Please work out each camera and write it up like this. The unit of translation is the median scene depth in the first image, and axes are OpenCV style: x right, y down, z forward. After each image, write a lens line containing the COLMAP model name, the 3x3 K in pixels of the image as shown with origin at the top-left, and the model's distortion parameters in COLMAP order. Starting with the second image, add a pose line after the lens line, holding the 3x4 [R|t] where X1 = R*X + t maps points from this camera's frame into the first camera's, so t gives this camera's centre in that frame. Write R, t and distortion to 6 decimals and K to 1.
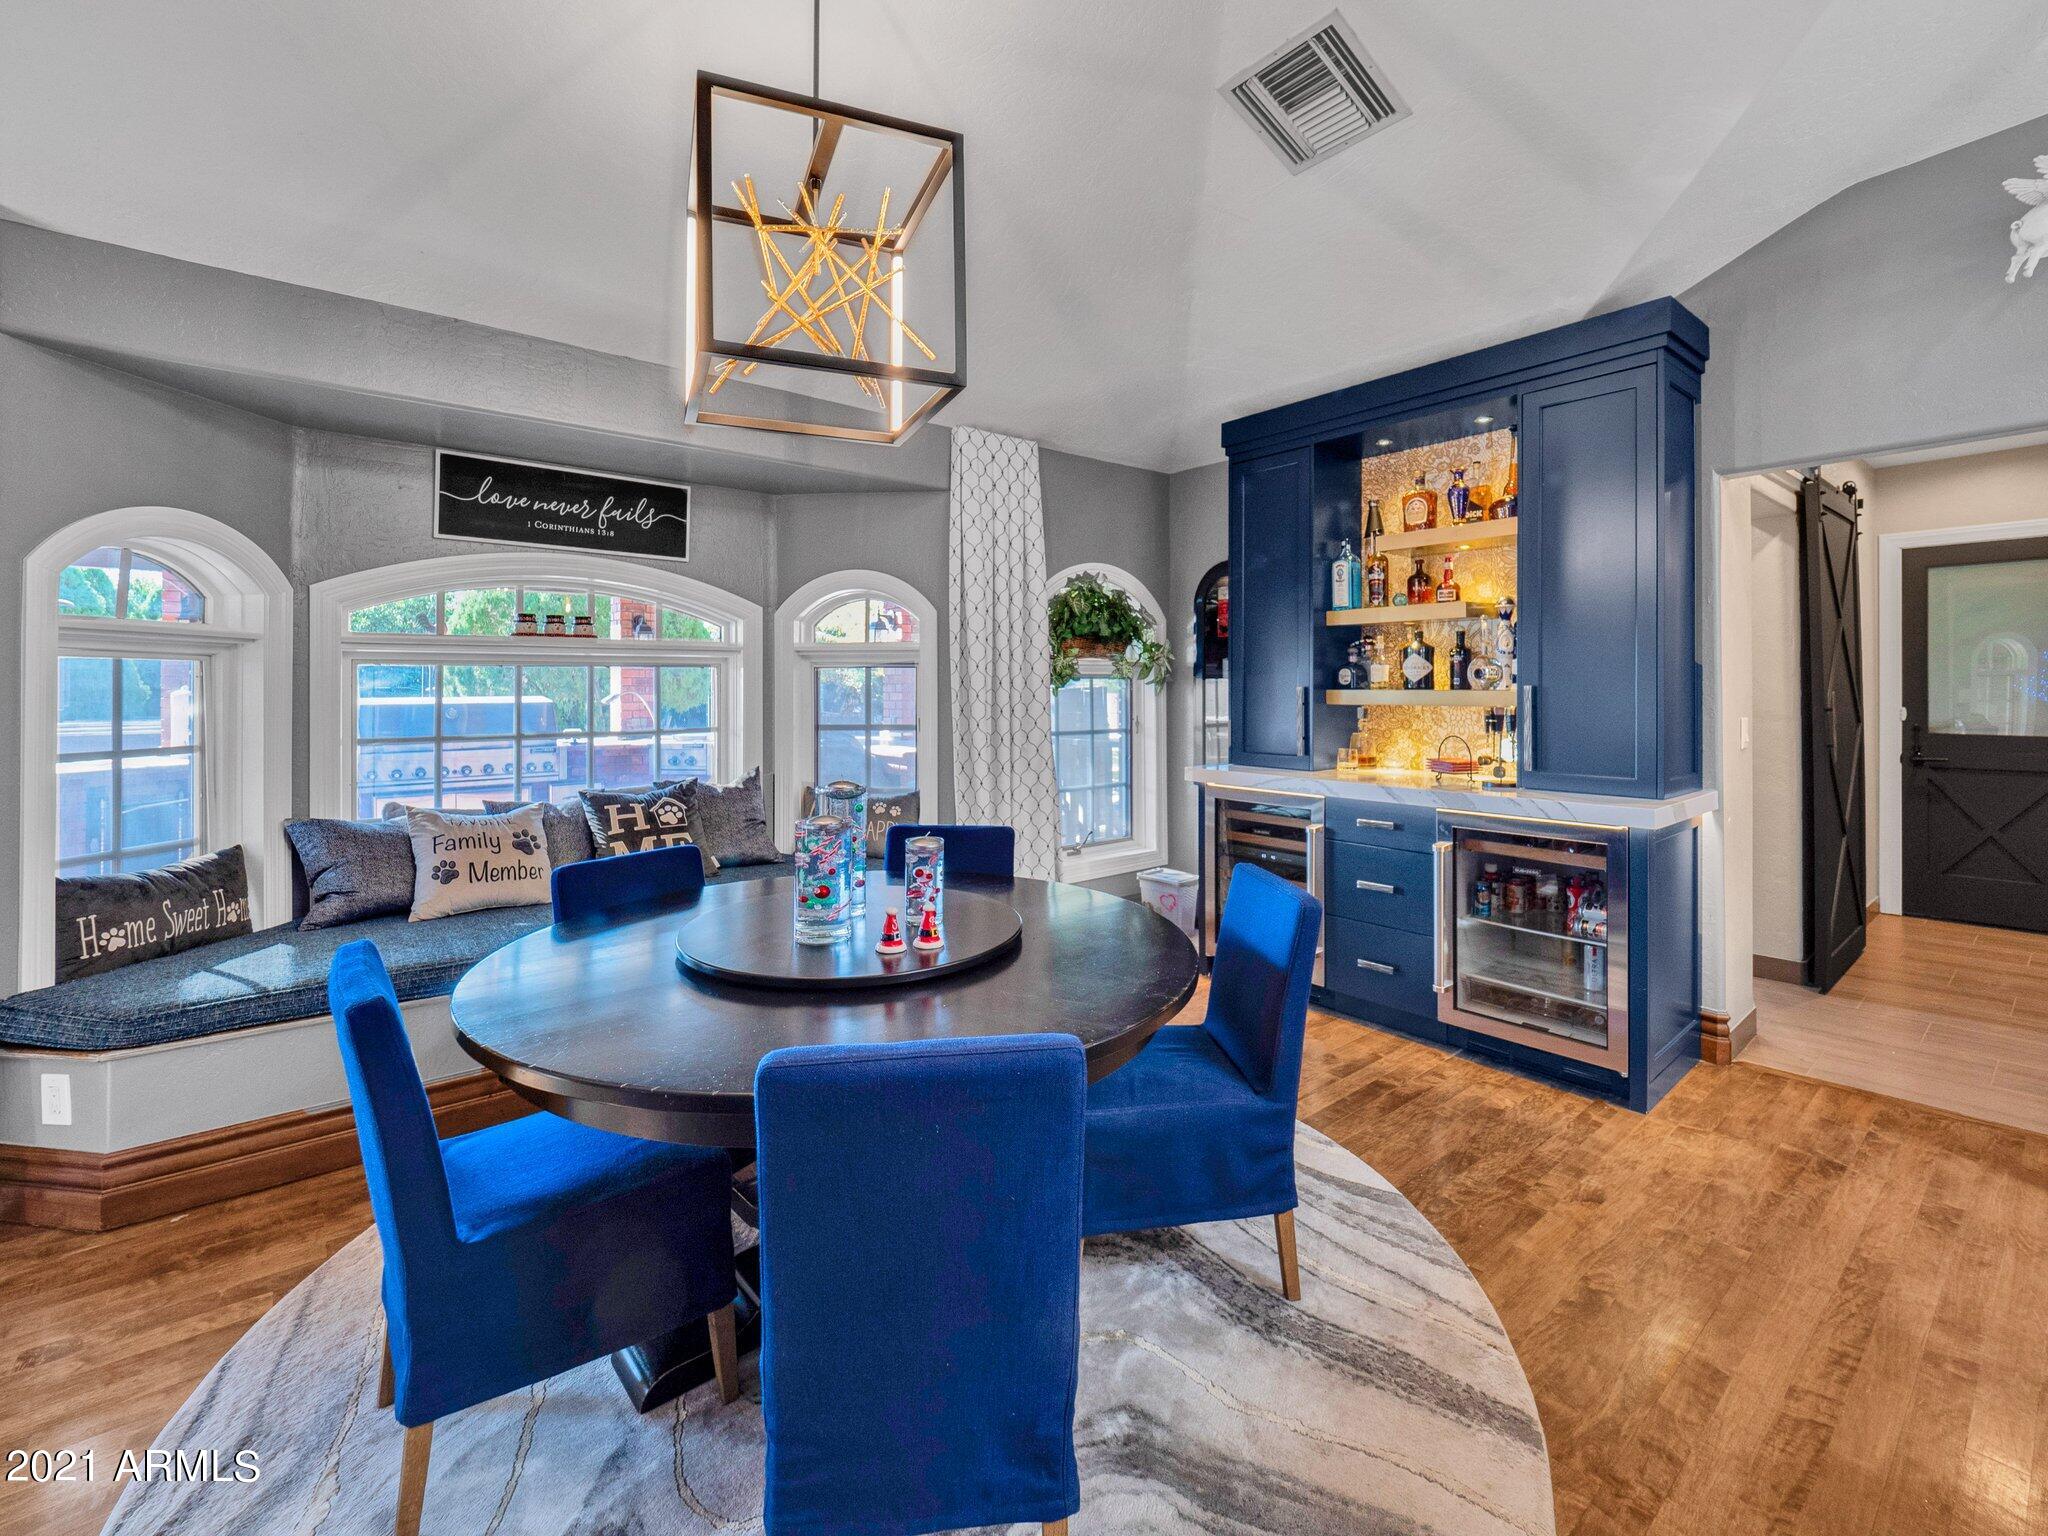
lens RADIAL K [[874.9, 0, 1033.5], [0, 874.9, 676.2], [0, 0, 1]] dist [0.000869, -0.002621]
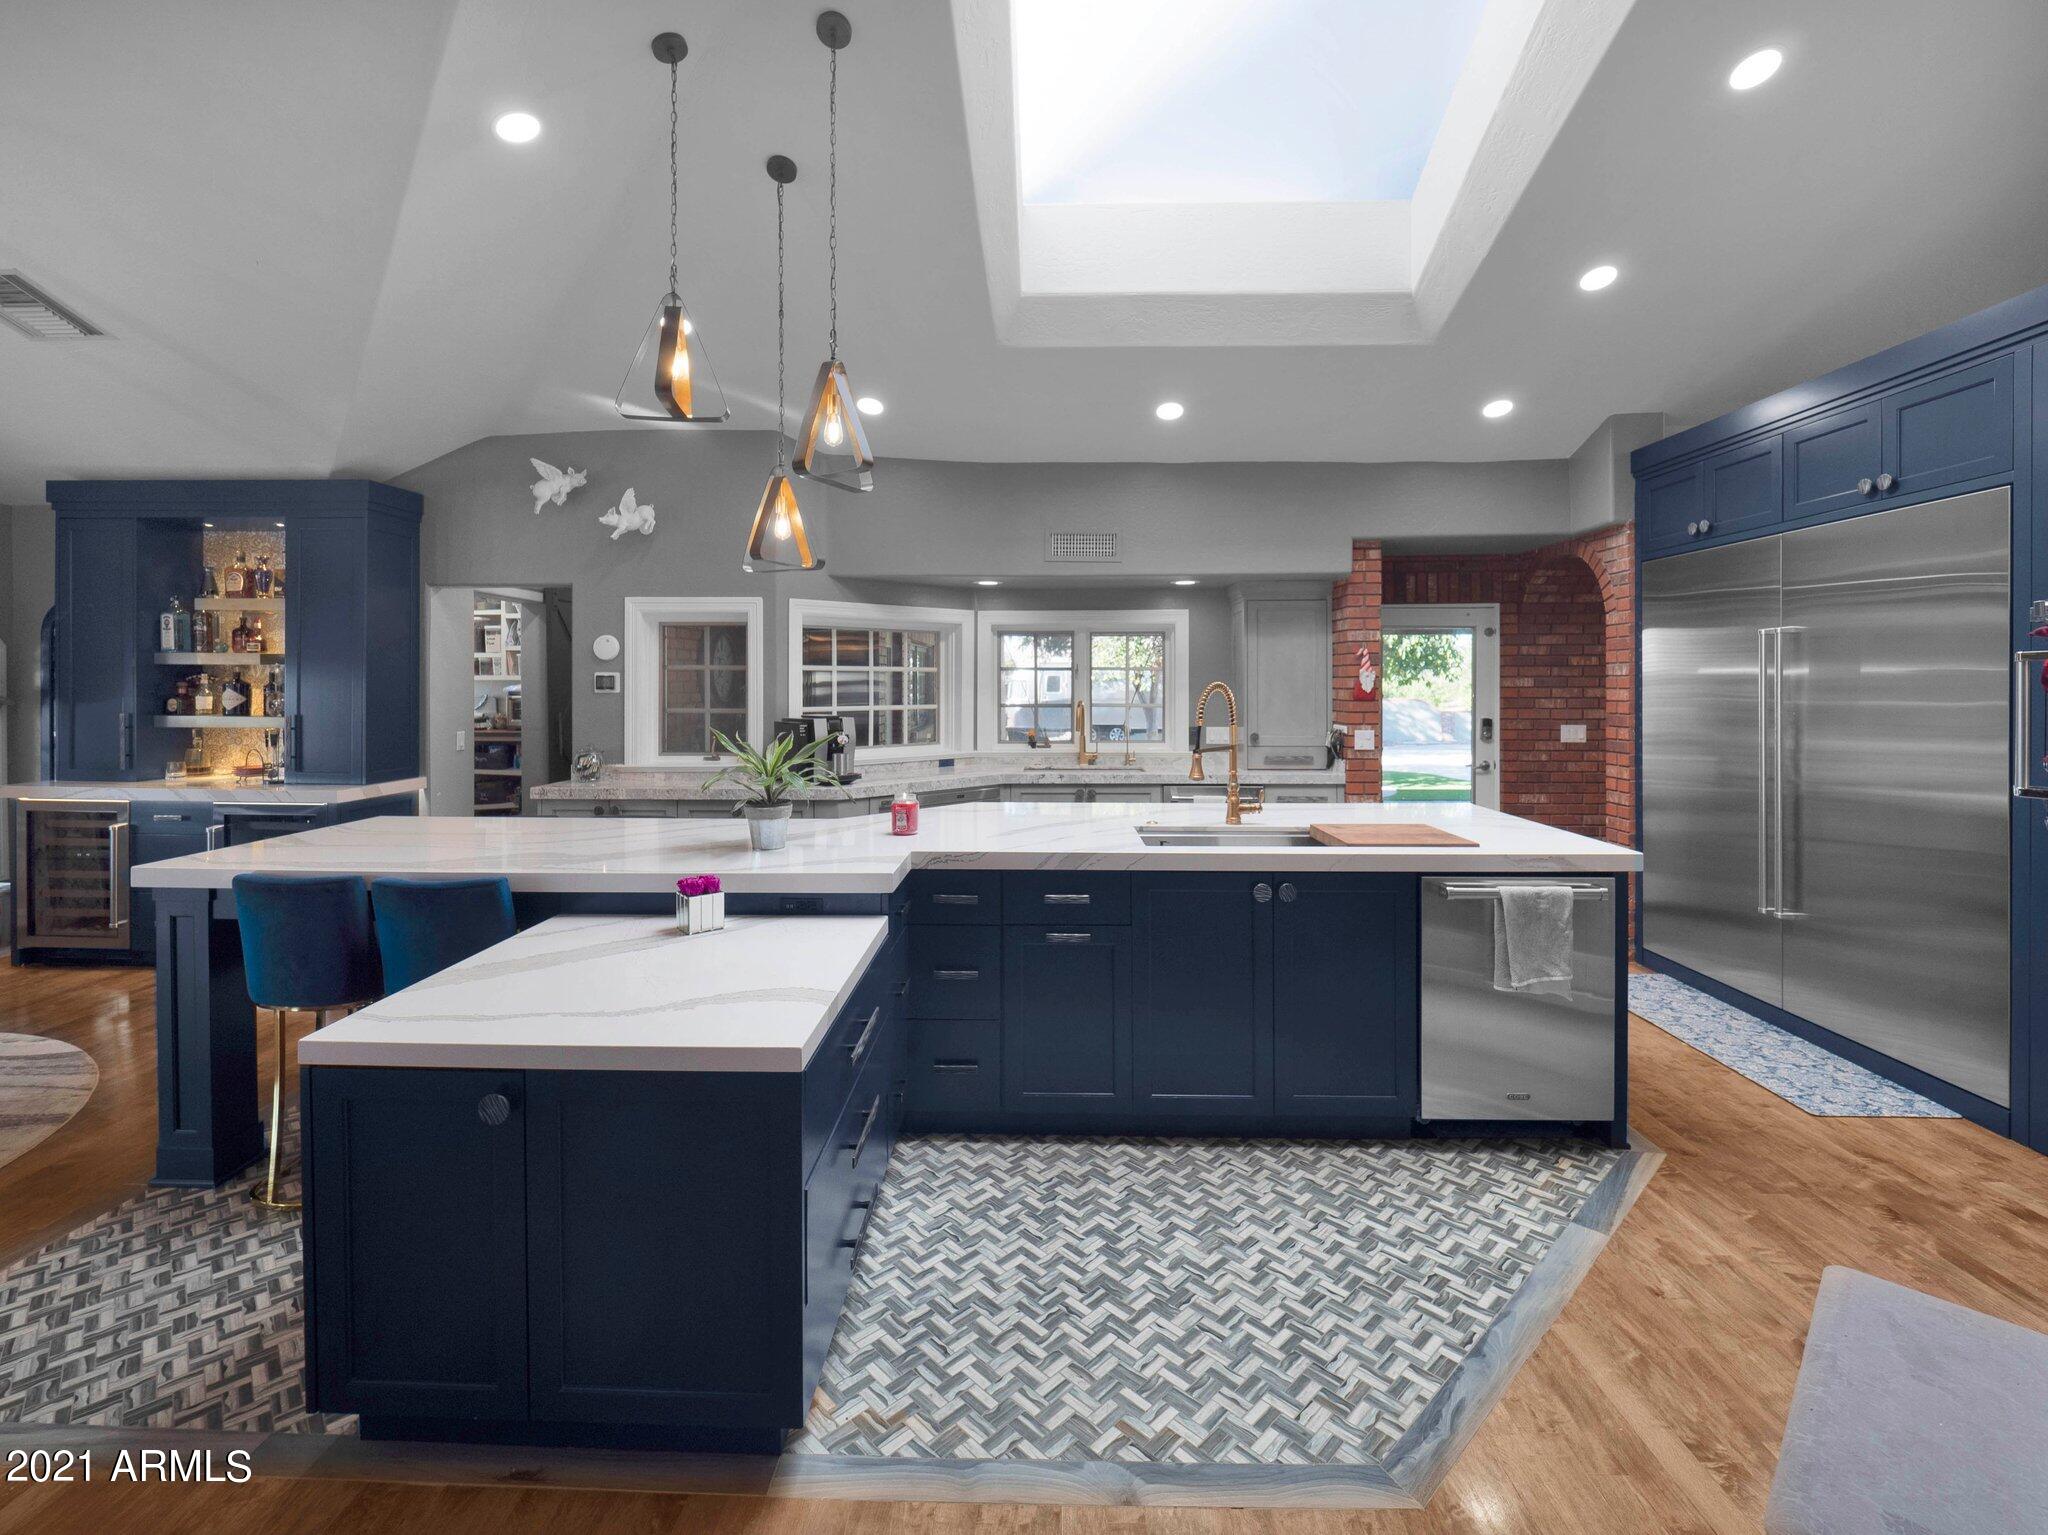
lens RADIAL K [[874.9, 0, 1022.0], [0, 874.9, 704.1], [0, 0, 1]] dist [0.000869, -0.002621]
pose [[0.669548, -0.008499, 0.742720, 0.240678], [-0.013556, 0.999628, 0.023660, -0.047921], [-0.742645, -0.025910, 0.669184, -0.763775]]
